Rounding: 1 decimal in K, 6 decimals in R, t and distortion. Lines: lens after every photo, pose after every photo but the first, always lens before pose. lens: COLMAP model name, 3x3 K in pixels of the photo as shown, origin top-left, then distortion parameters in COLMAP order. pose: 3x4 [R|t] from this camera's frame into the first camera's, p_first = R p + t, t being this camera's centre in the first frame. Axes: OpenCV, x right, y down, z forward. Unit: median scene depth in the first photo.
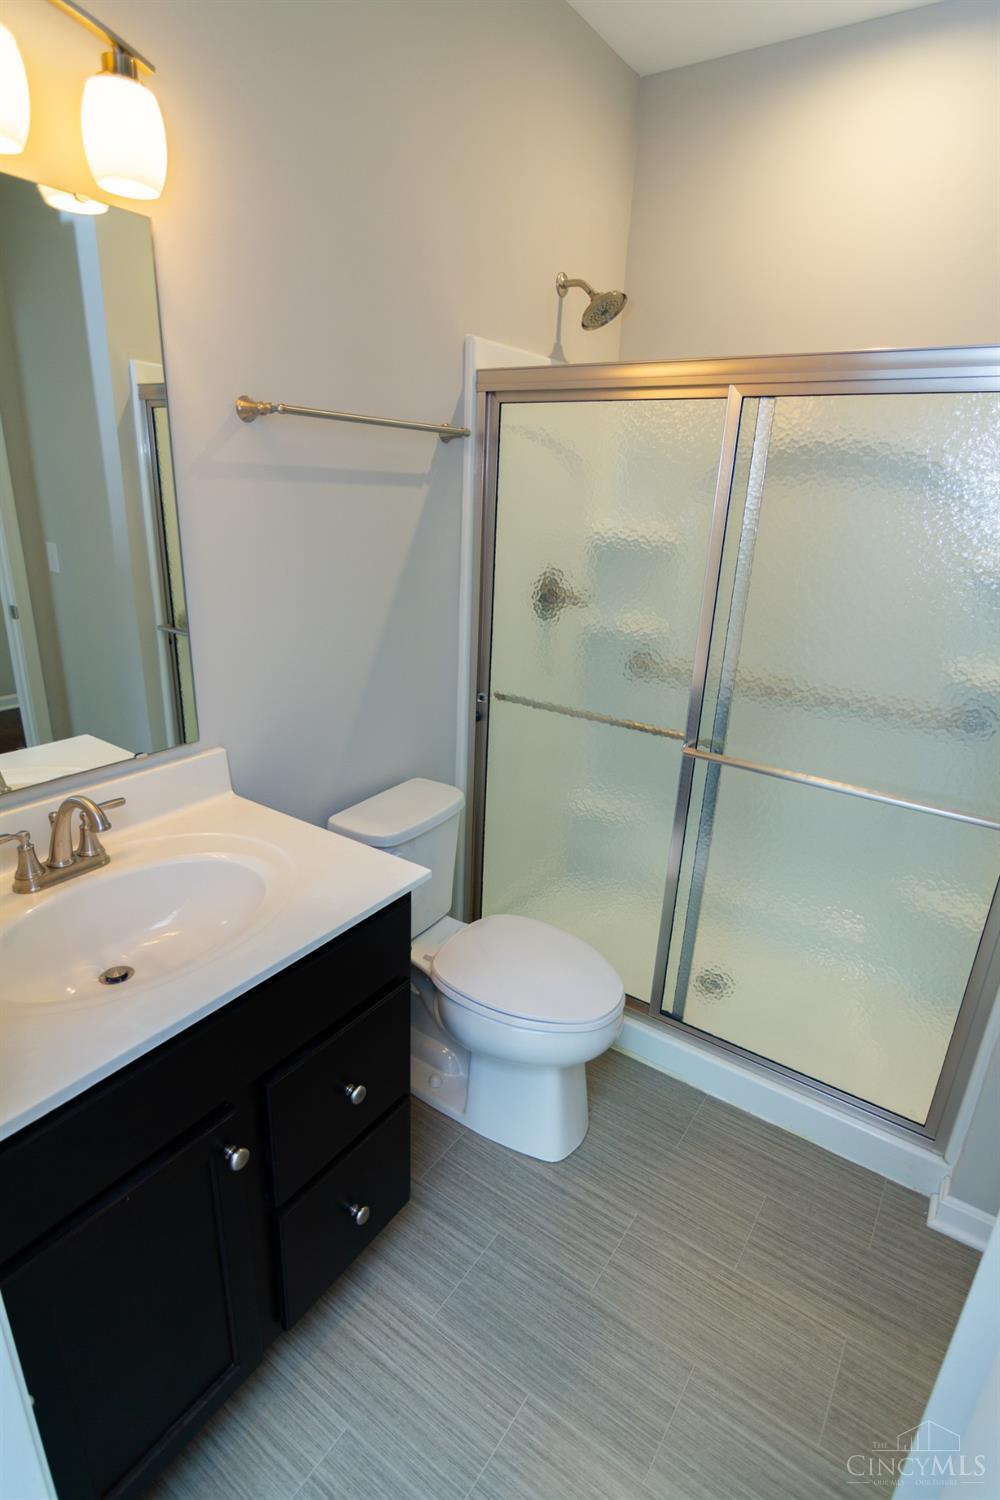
lens RADIAL K [[760.6, 0, 500.8], [0, 760.6, 750.6], [0, 0, 1]] dist [0.003459, -0.003473]
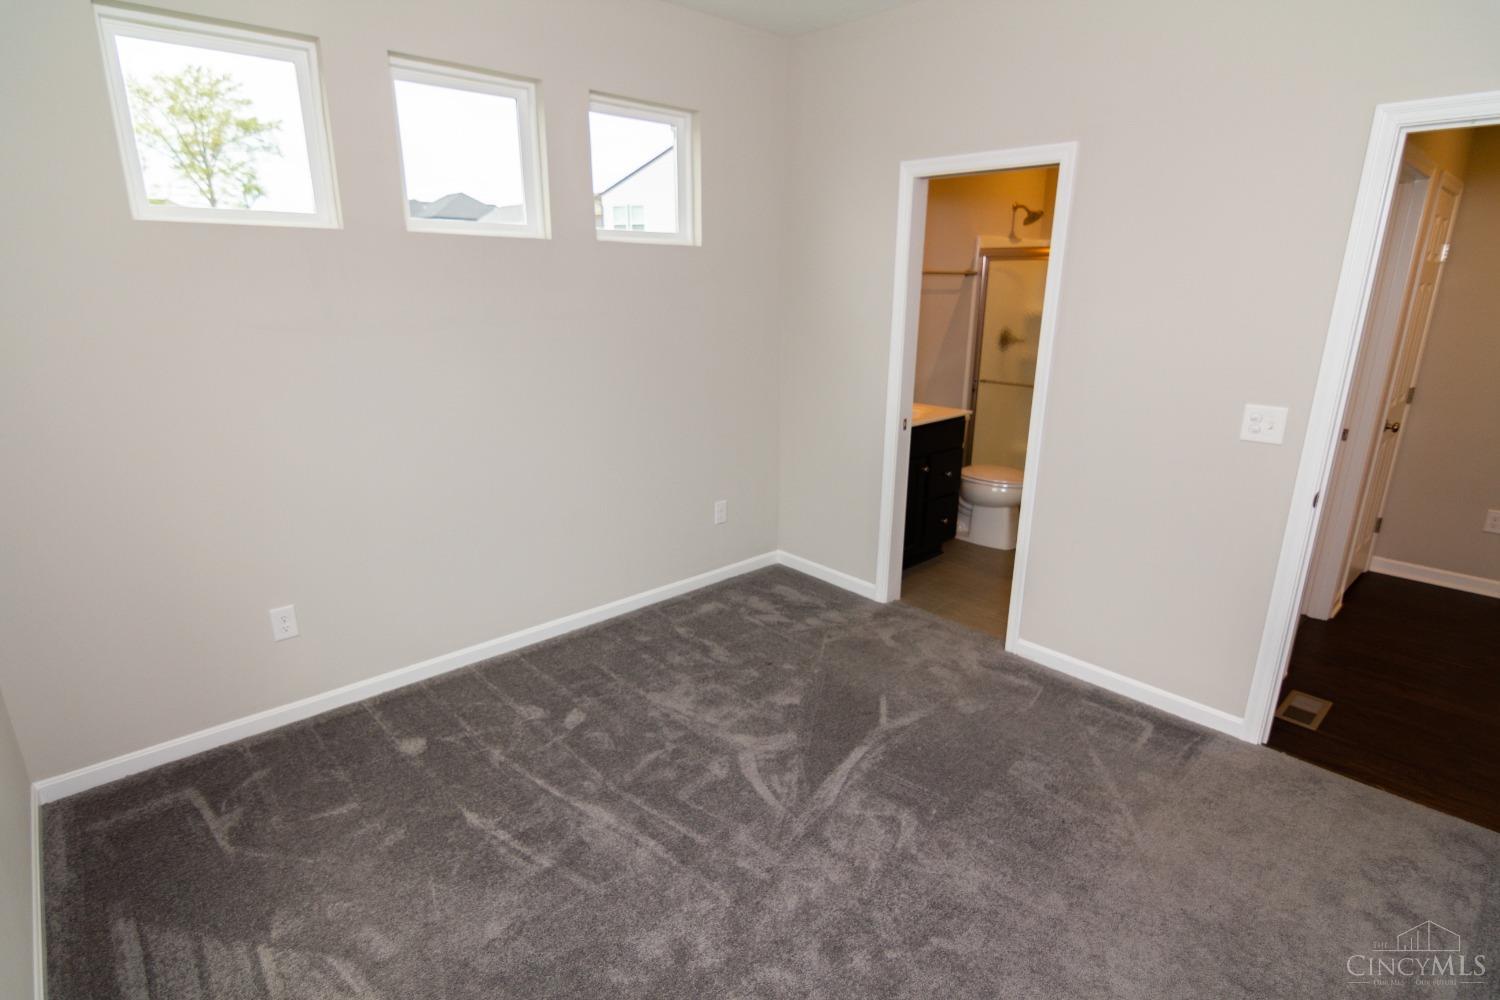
lens RADIAL K [[760.6, 0, 750.9], [0, 760.6, 501.4], [0, 0, 1]] dist [0.003459, -0.003473]
pose [[0.975125, 0.026087, -0.220113, -0.175984], [-0.036591, 0.998371, -0.043776, 0.434745], [0.218613, 0.050742, 0.974492, -1.439917]]
